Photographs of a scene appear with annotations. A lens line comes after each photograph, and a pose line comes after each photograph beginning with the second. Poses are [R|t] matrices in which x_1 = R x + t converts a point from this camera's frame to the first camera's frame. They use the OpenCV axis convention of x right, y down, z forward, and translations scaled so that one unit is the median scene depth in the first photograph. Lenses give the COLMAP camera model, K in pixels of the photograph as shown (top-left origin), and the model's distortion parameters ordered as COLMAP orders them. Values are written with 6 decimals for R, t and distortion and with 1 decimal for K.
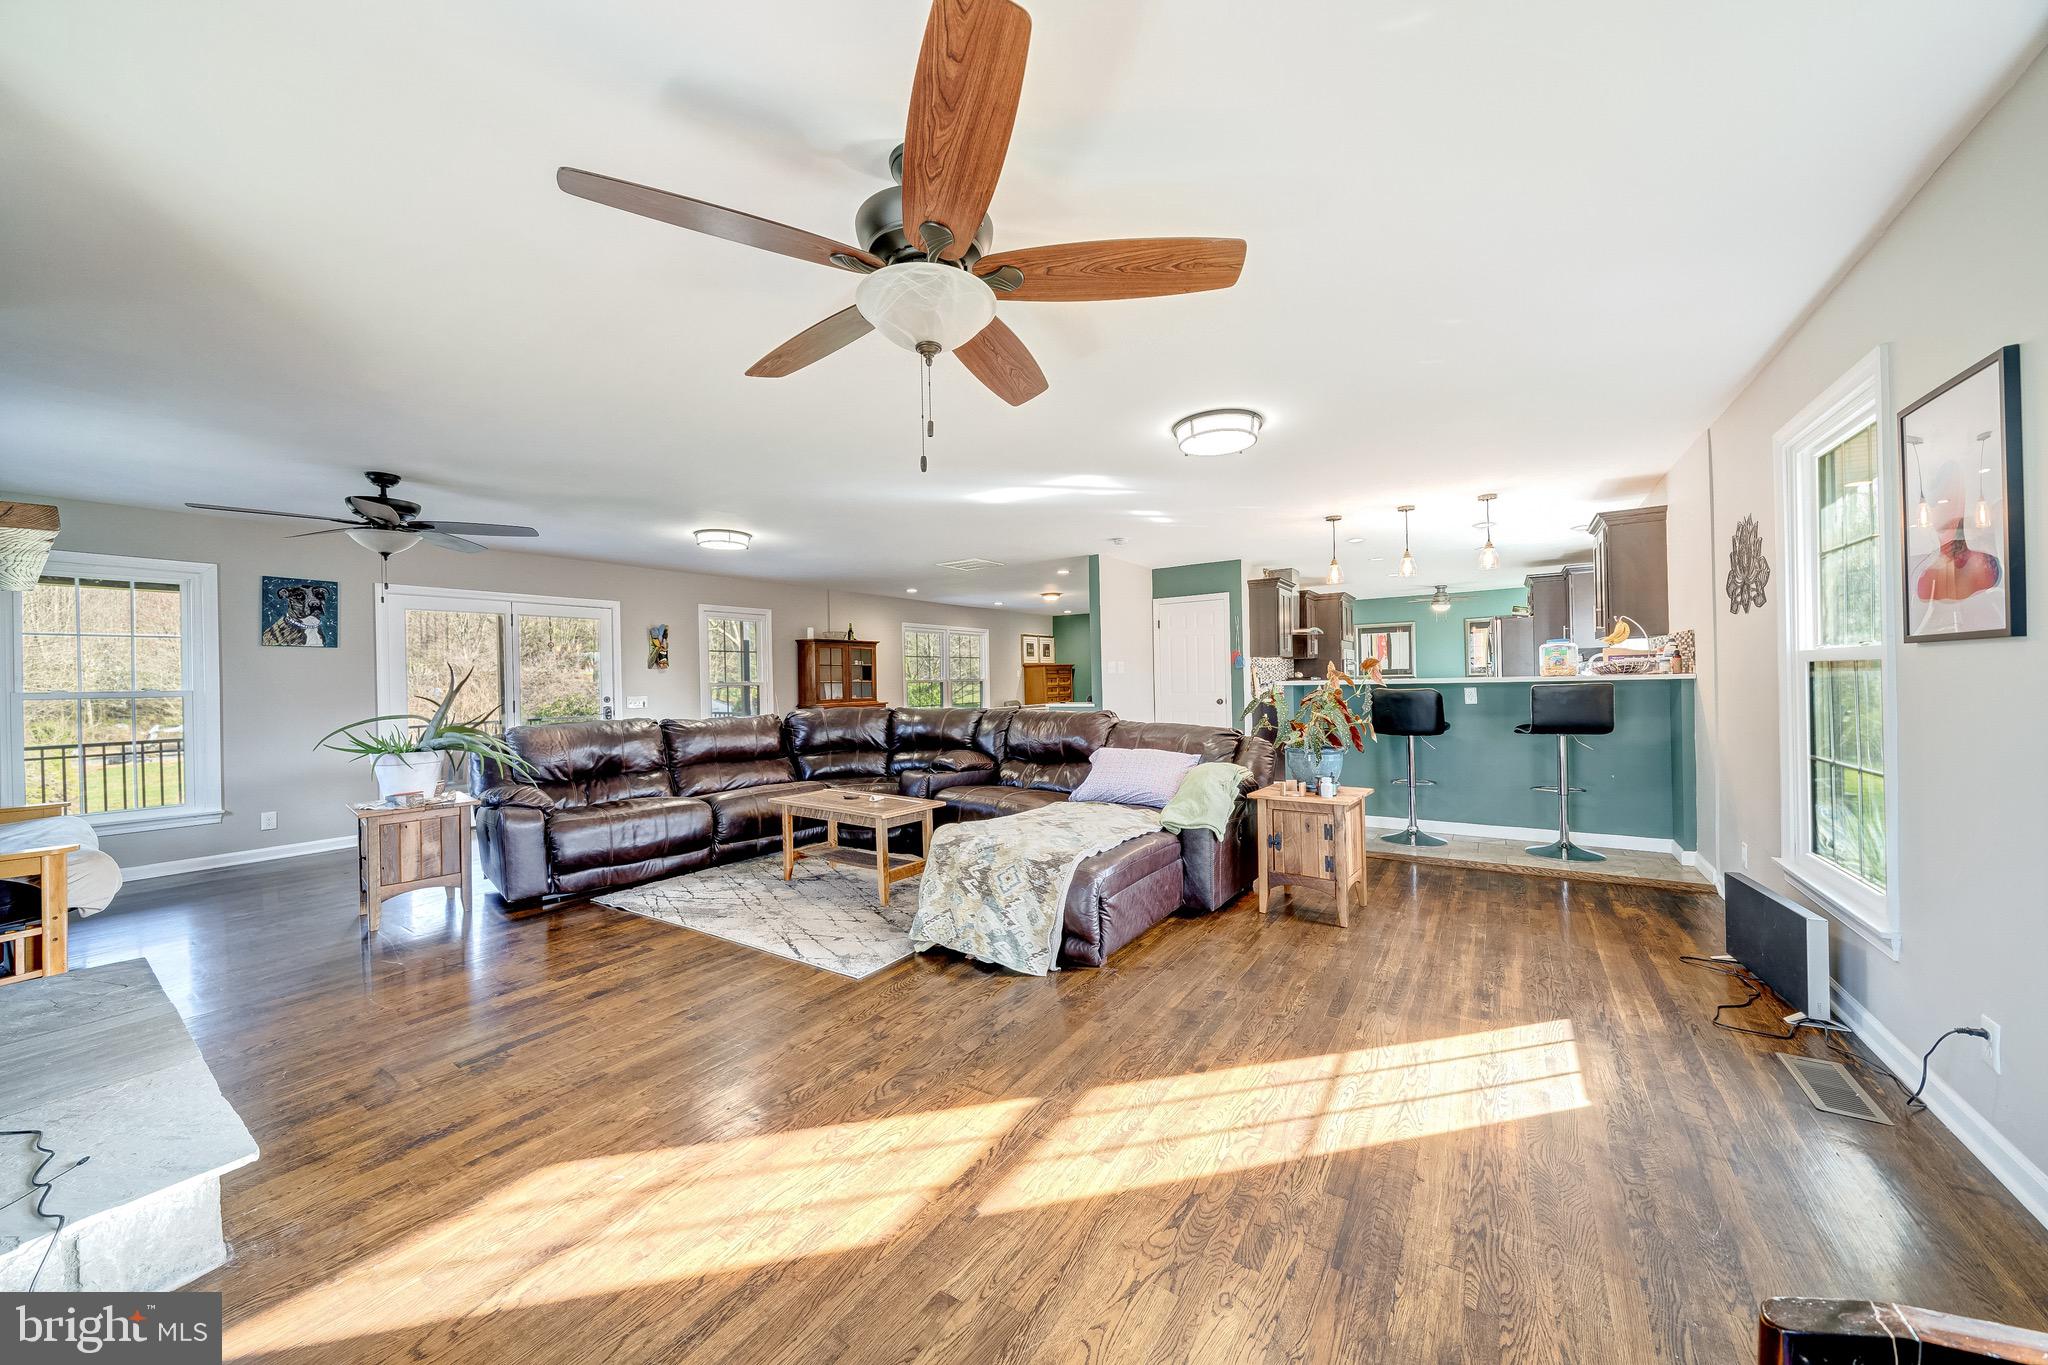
lens RADIAL K [[711.5, 0, 1034.8], [0, 711.5, 680.1], [0, 0, 1]] dist [-0.009165, 0.001542]
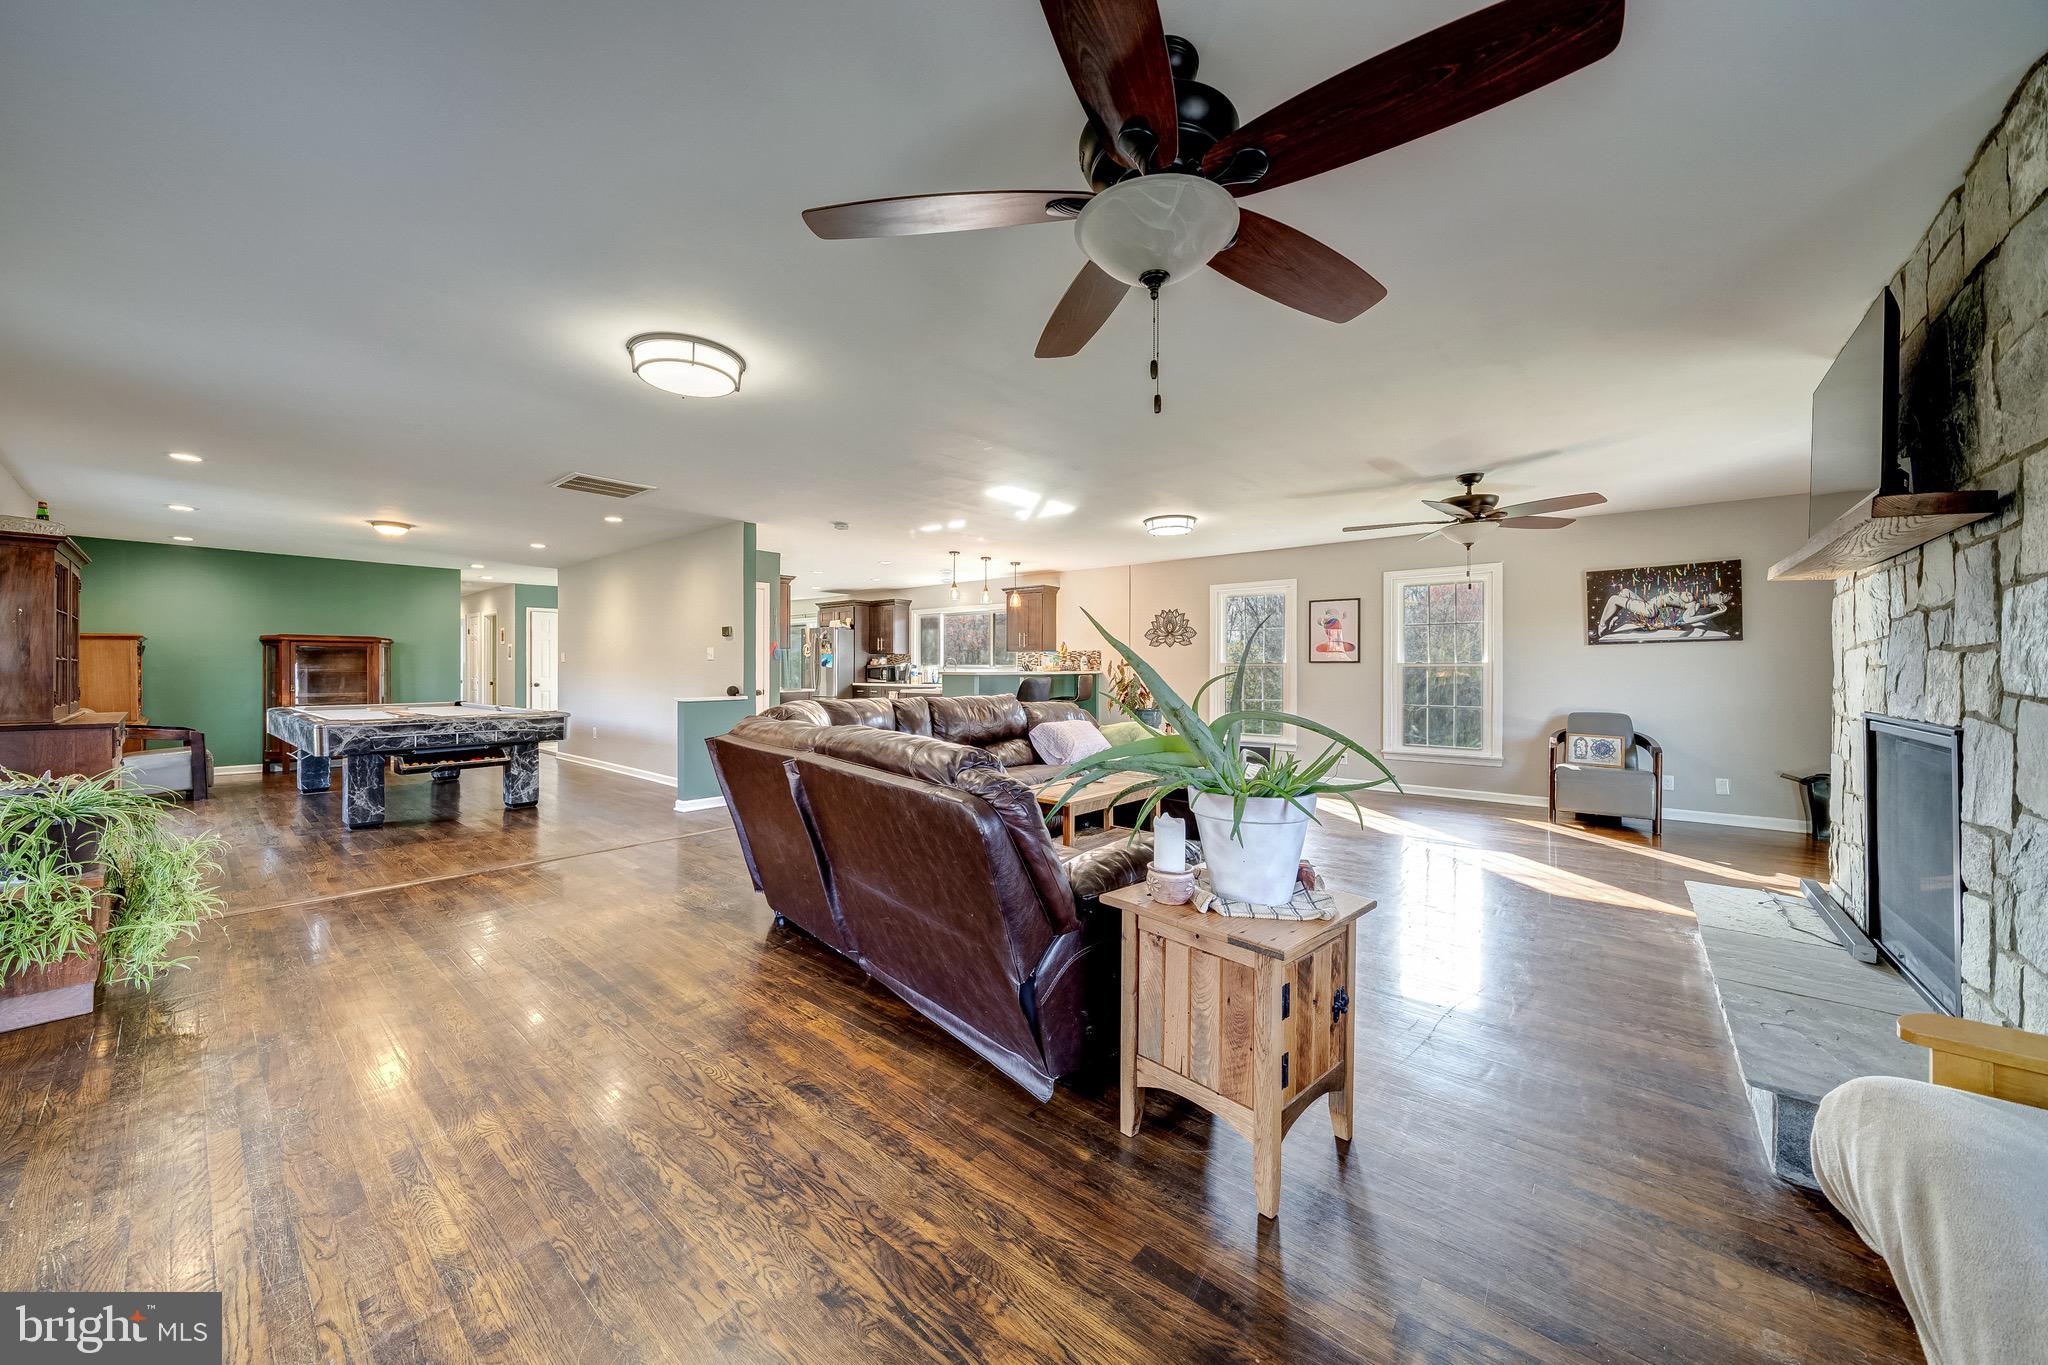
lens RADIAL K [[711.5, 0, 1016.1], [0, 711.5, 668.5], [0, 0, 1]] dist [-0.009165, 0.001542]
pose [[0.115628, 0.021839, 0.993052, -0.856107], [-0.003655, 0.999761, -0.021560, 0.019876], [-0.993286, -0.001137, 0.115680, 0.680907]]
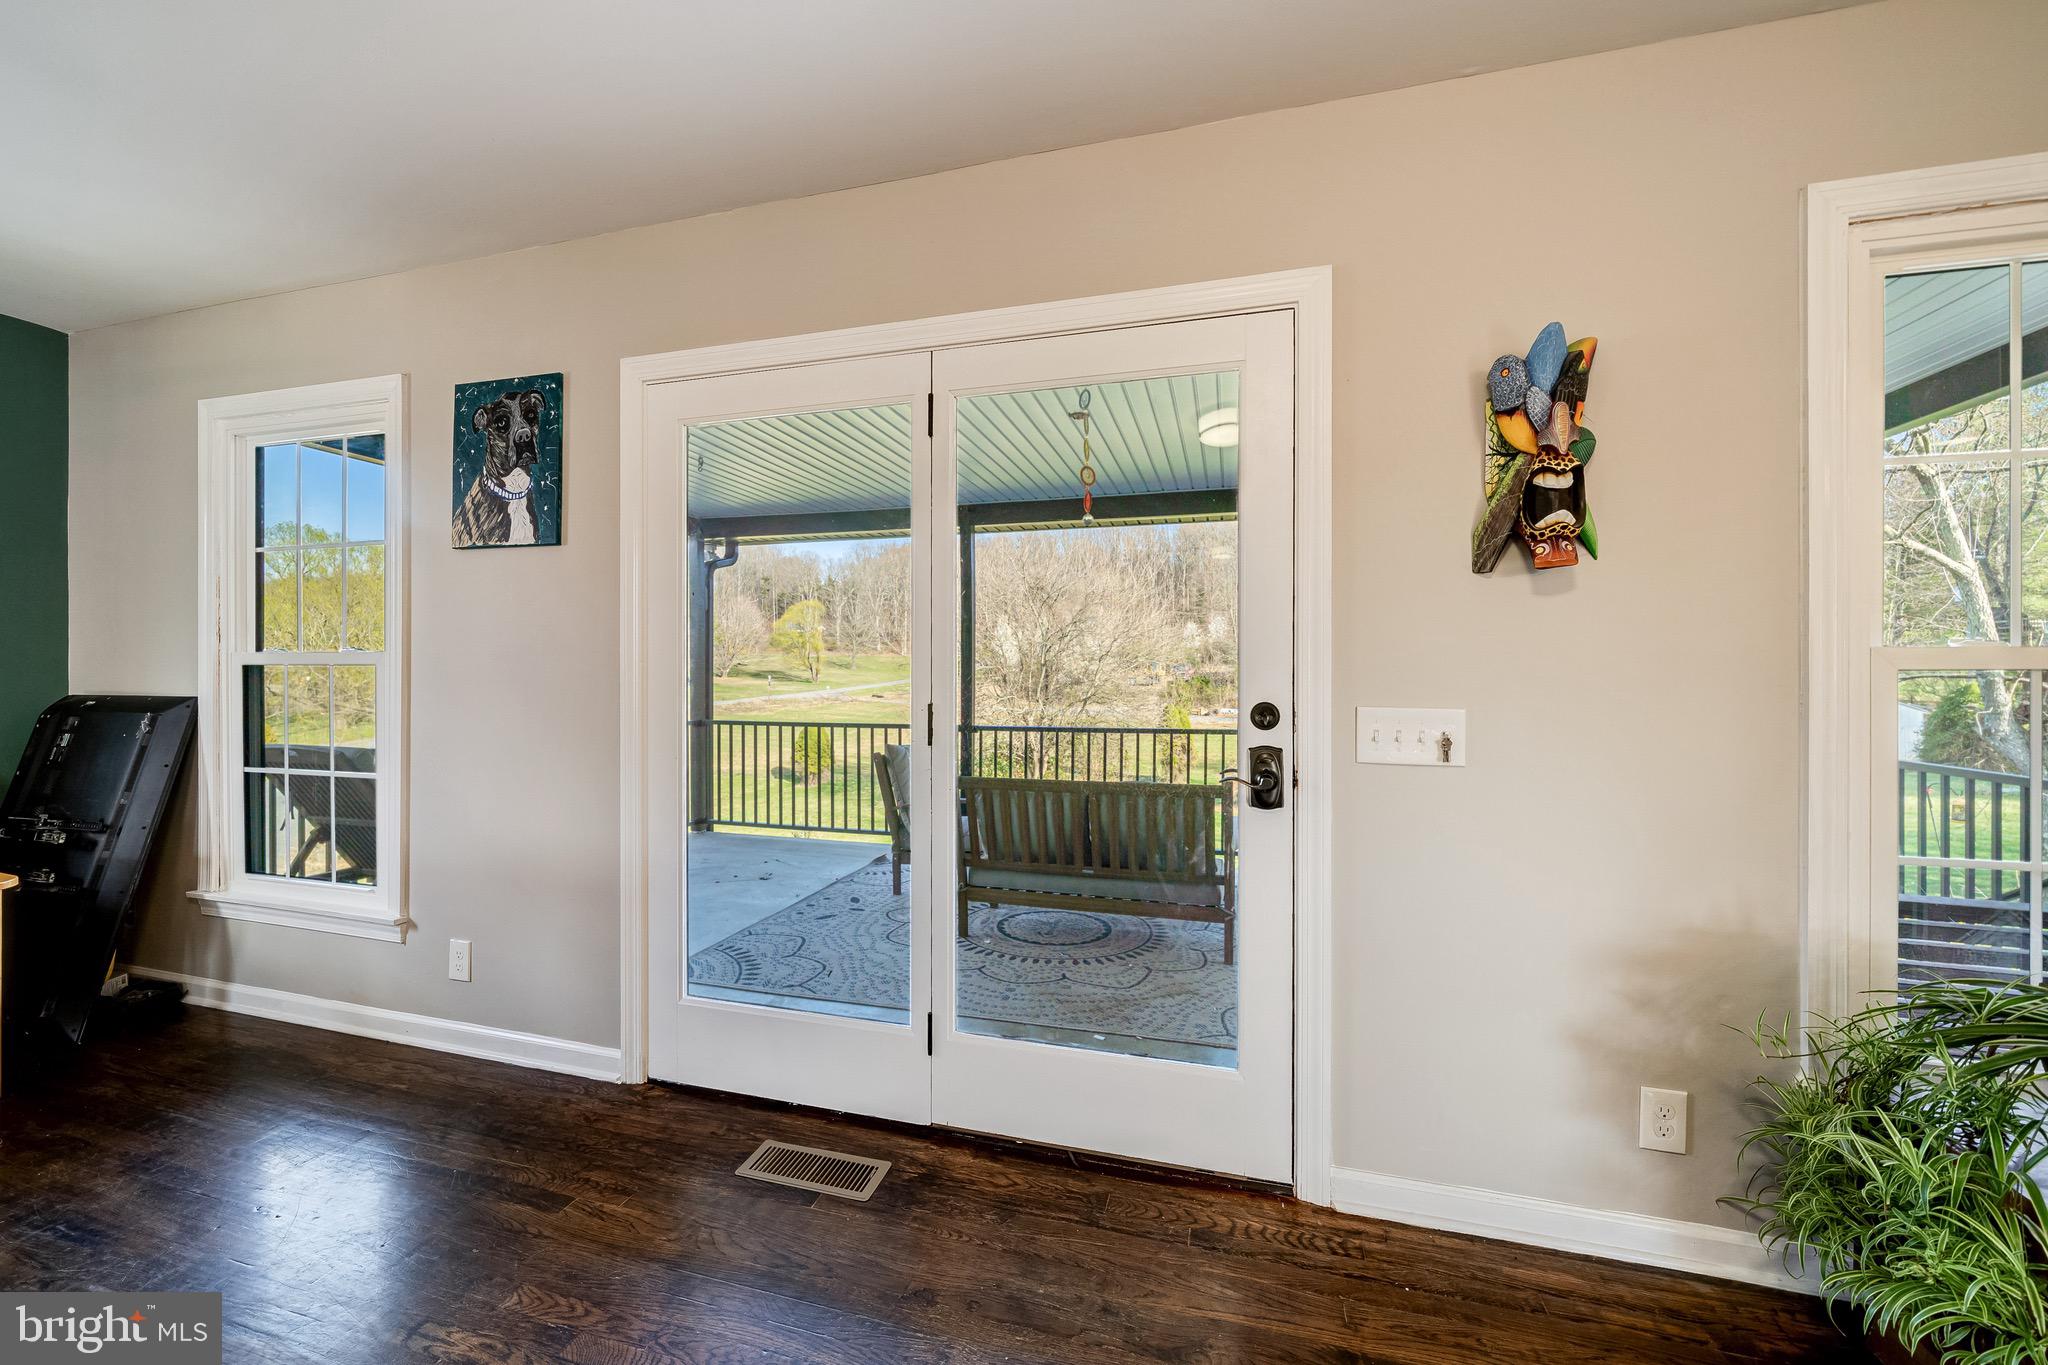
lens RADIAL K [[734.3, 0, 1031.8], [0, 734.3, 673.6], [0, 0, 1]] dist [-0.000618, -0.000031]
pose [[0.307449, 0.021545, -0.951320, -0.464082], [-0.008712, 0.999765, 0.019827, 0.012010], [0.951525, 0.002192, 0.307565, 0.986377]]
